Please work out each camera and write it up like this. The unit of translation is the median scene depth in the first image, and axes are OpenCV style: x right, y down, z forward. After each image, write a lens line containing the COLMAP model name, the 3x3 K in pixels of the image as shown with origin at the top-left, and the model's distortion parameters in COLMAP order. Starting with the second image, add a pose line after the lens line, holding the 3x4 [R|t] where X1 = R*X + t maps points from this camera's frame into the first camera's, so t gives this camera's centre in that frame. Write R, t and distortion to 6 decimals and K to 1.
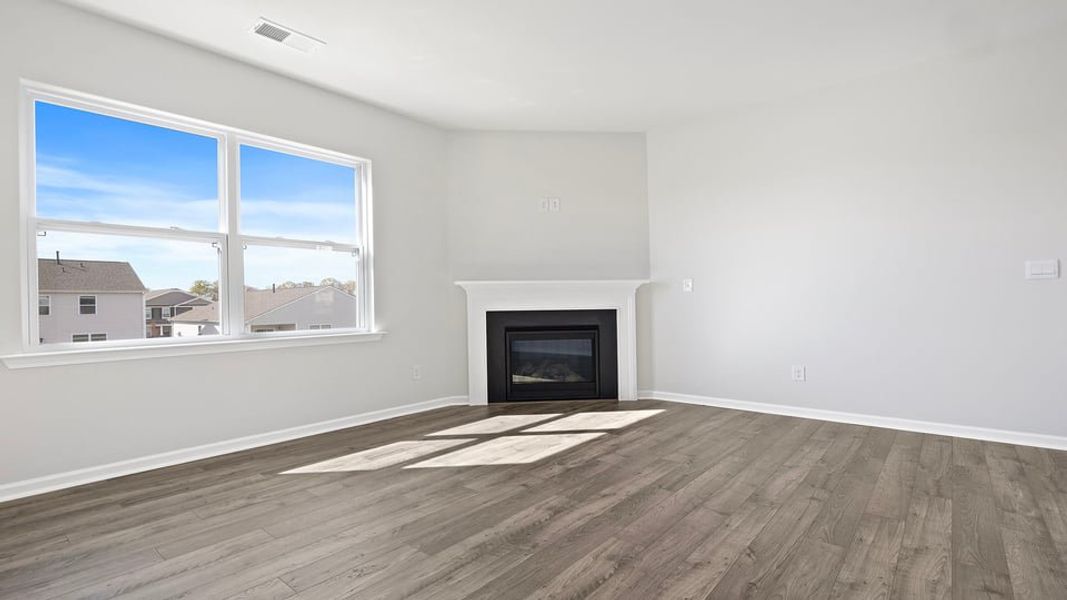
lens RADIAL K [[495.9, 0, 533.5], [0, 495.9, 300.0], [0, 0, 1]] dist [-0.001024, -0.000158]
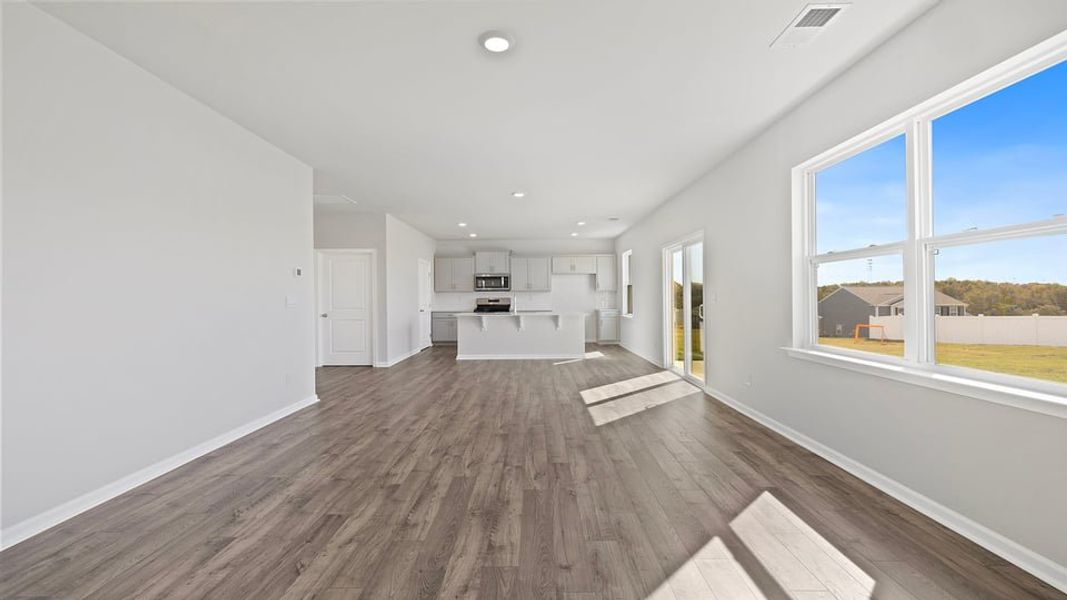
lens RADIAL K [[445.0, 0, 533.5], [0, 445.0, 300.0], [0, 0, 1]] dist [0.000645, 0.000060]
pose [[-0.768623, 0.019600, -0.639402, 0.398237], [0.020283, 0.999775, 0.006266, -0.056252], [0.639381, -0.008153, -0.768847, 1.271172]]
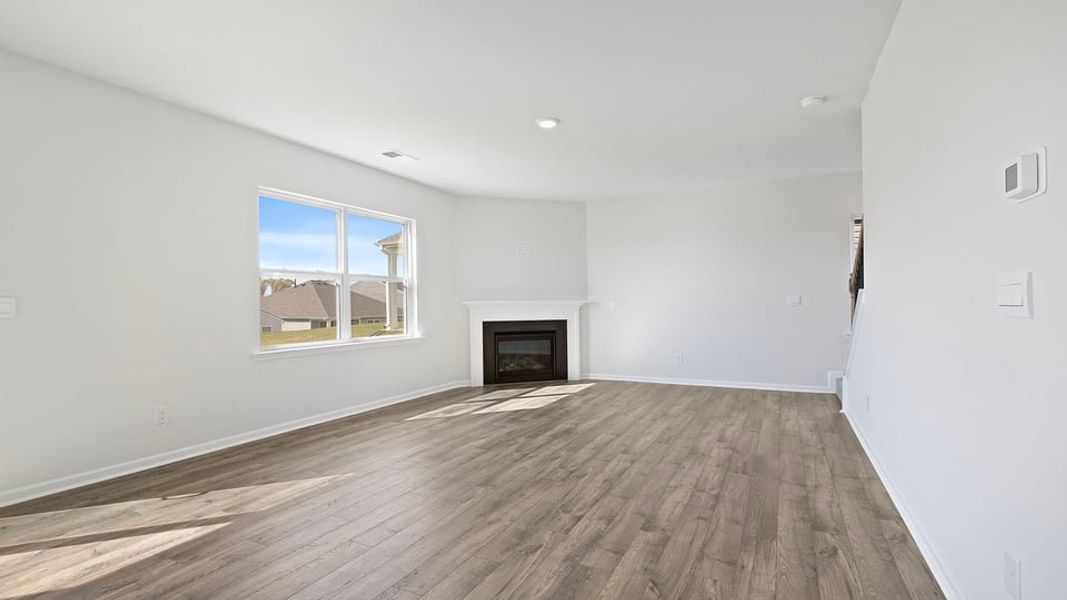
lens RADIAL K [[495.9, 0, 533.5], [0, 495.9, 300.0], [0, 0, 1]] dist [-0.001024, -0.000158]
pose [[0.973374, 0.005325, 0.229163, -0.429656], [-0.004298, 0.999978, -0.004978, -0.050692], [-0.229185, 0.003861, 0.973375, -0.679106]]
